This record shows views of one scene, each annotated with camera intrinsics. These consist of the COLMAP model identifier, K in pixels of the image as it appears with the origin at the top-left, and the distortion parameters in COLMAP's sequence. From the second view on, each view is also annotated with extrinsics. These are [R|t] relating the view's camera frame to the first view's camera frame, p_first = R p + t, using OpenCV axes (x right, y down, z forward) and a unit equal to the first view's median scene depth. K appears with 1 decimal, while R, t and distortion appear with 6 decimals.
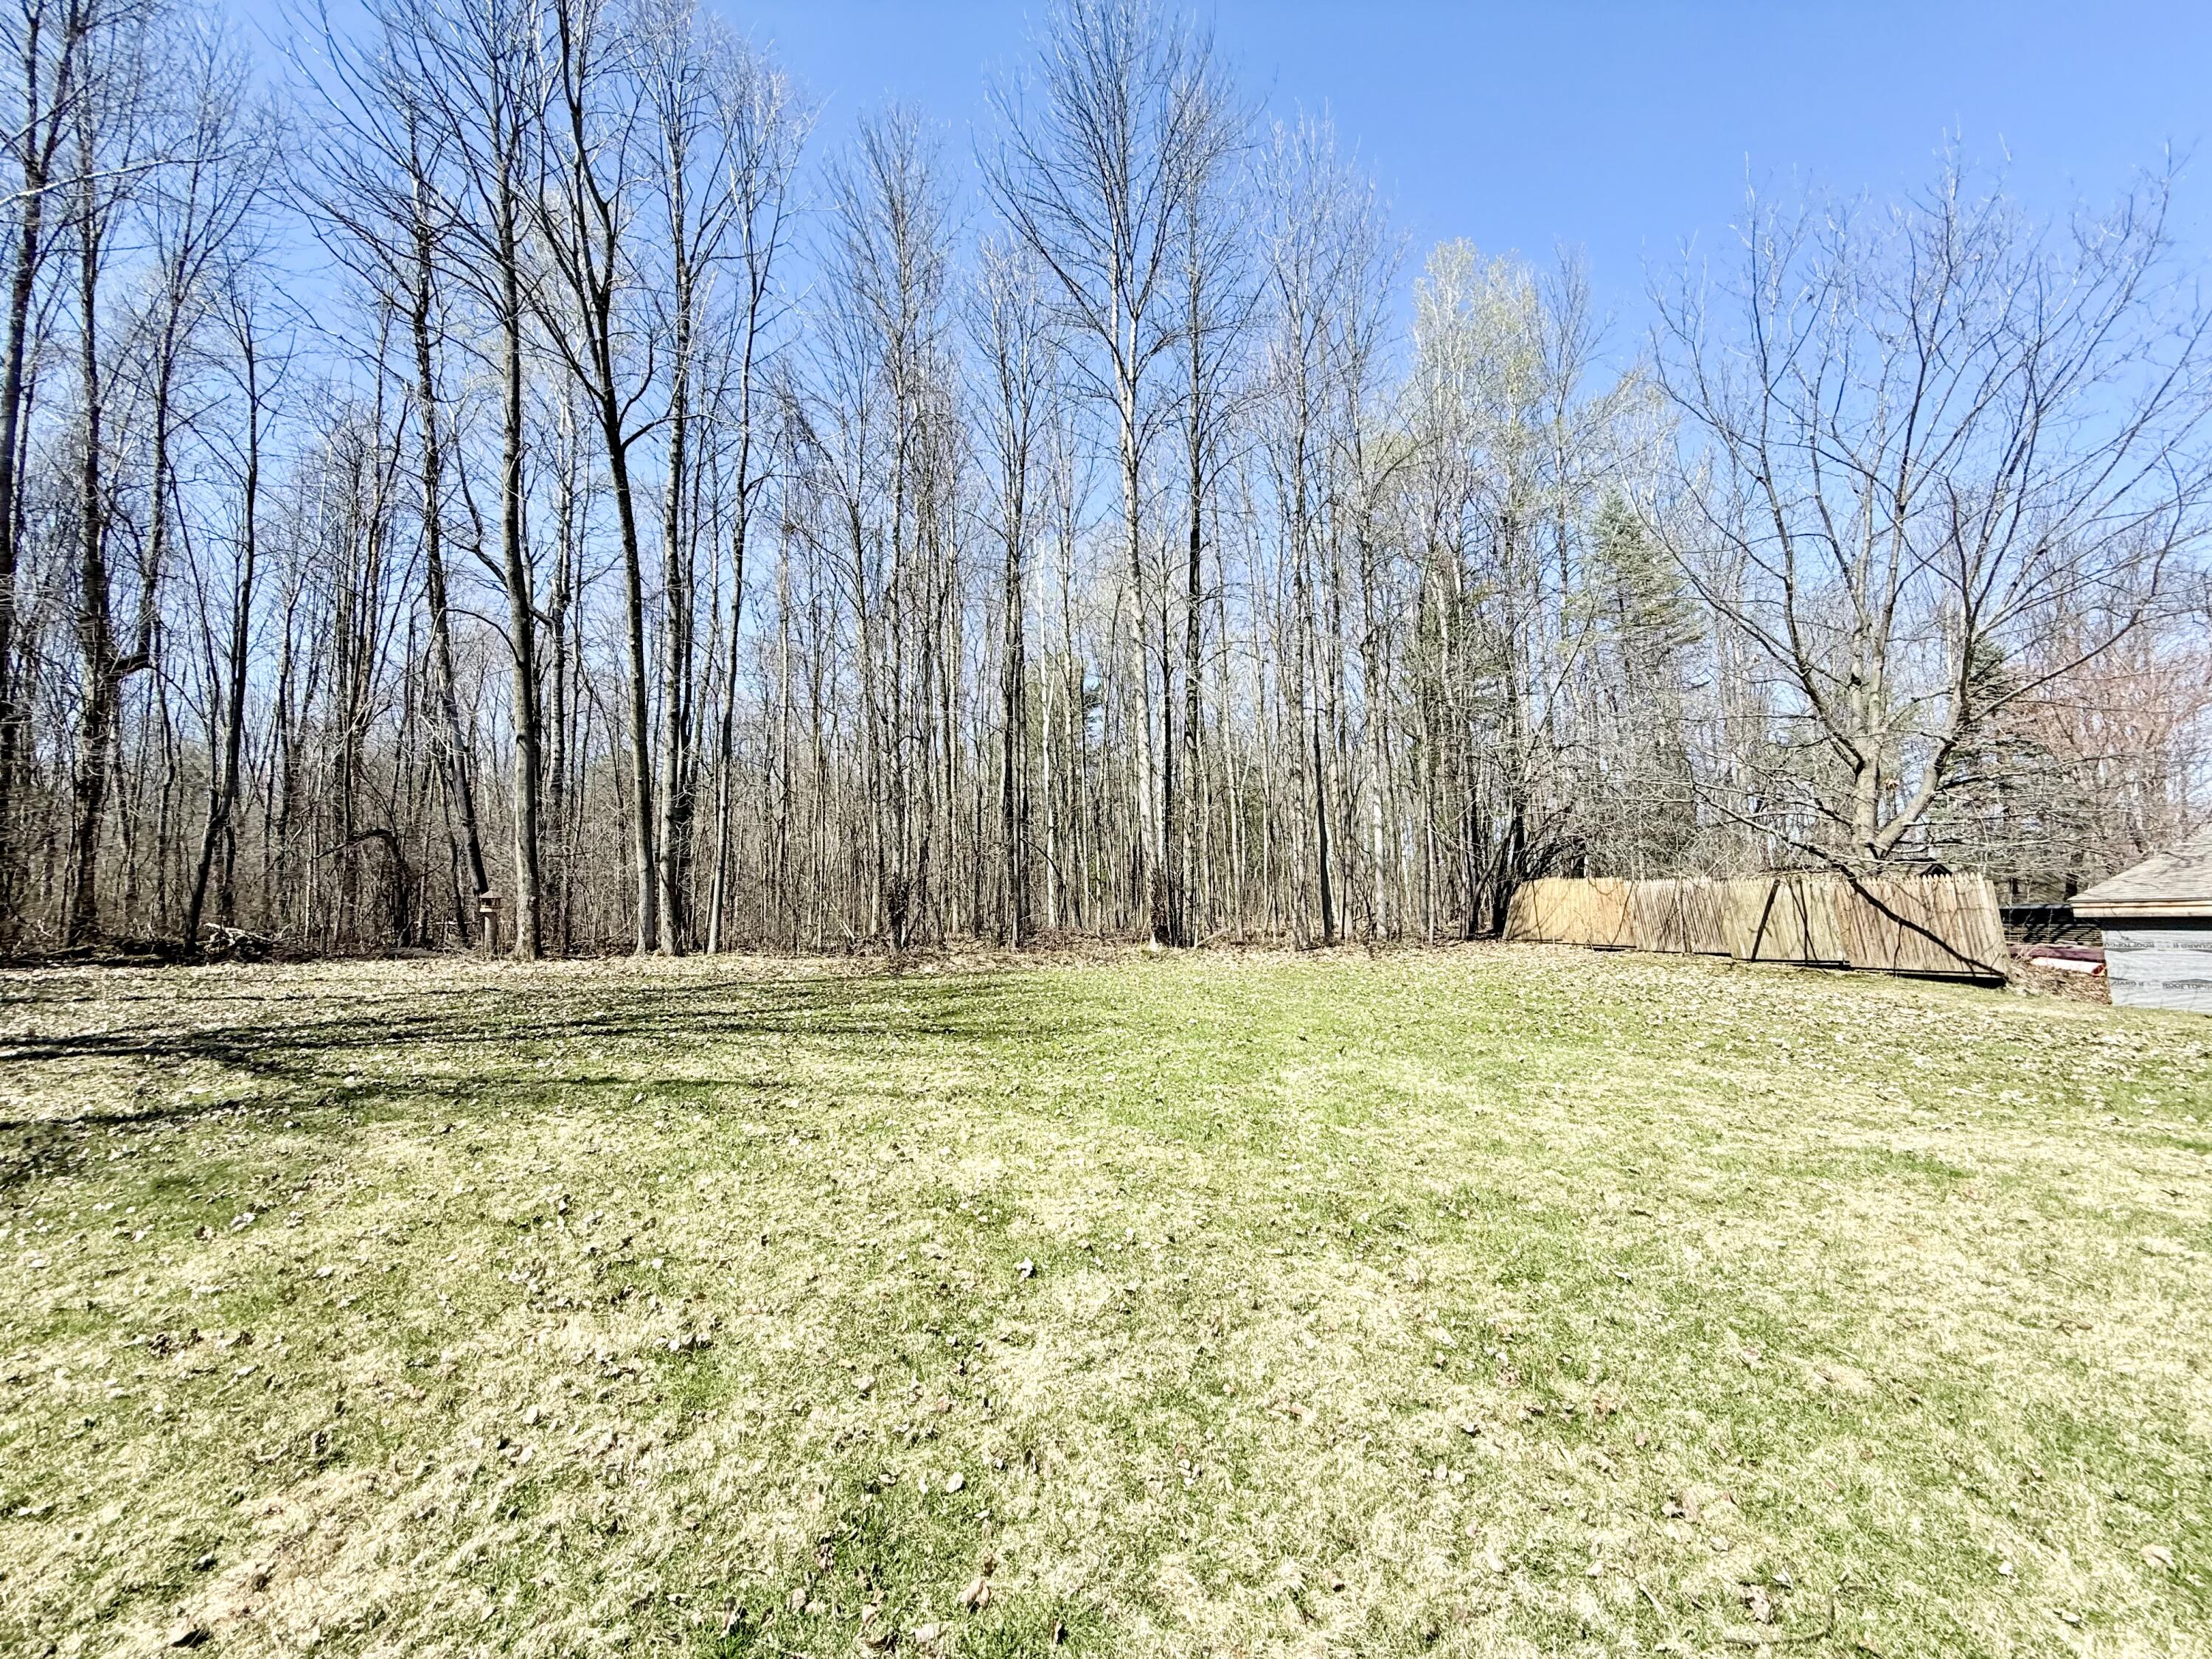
lens RADIAL K [[877.8, 0, 1106.4], [0, 877.8, 839.8], [0, 0, 1]] dist [0.000321, -0.000193]
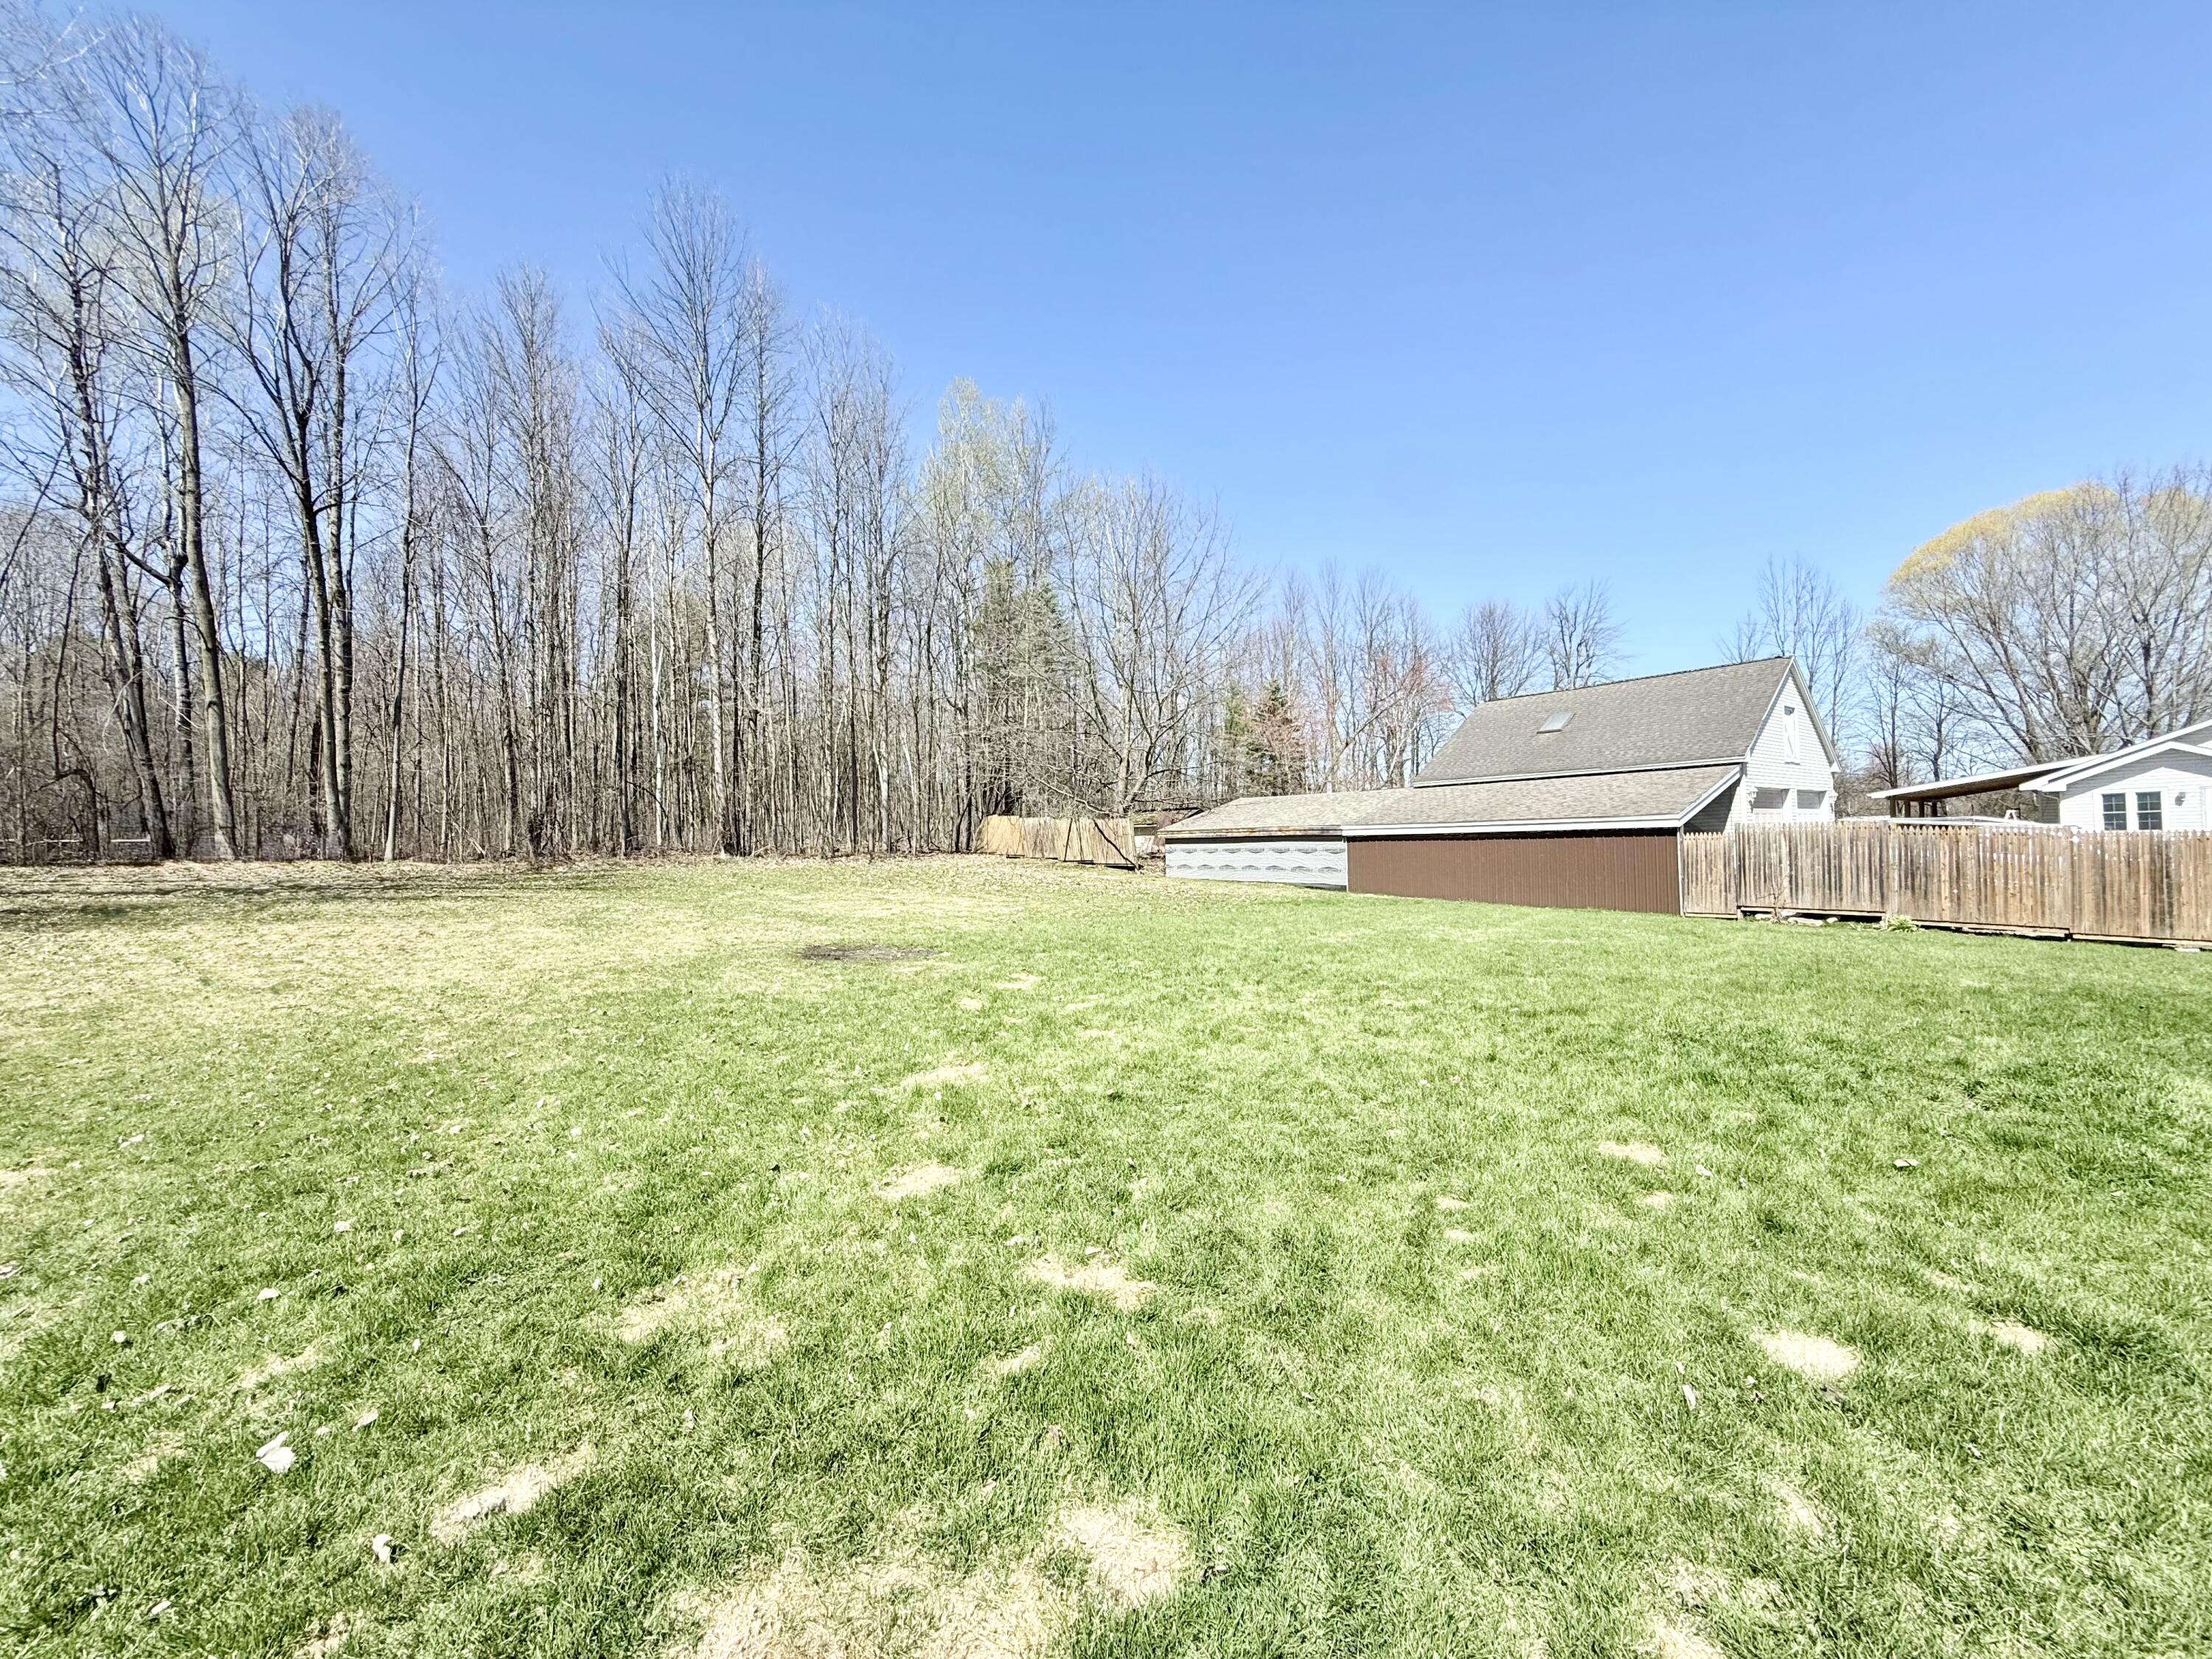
lens RADIAL K [[877.8, 0, 1102.7], [0, 877.8, 831.9], [0, 0, 1]] dist [0.000321, -0.000193]
pose [[0.927975, 0.006334, 0.372588, 0.098068], [-0.035315, 0.996850, 0.071010, -0.057162], [-0.370965, -0.079053, 0.925276, -0.705661]]
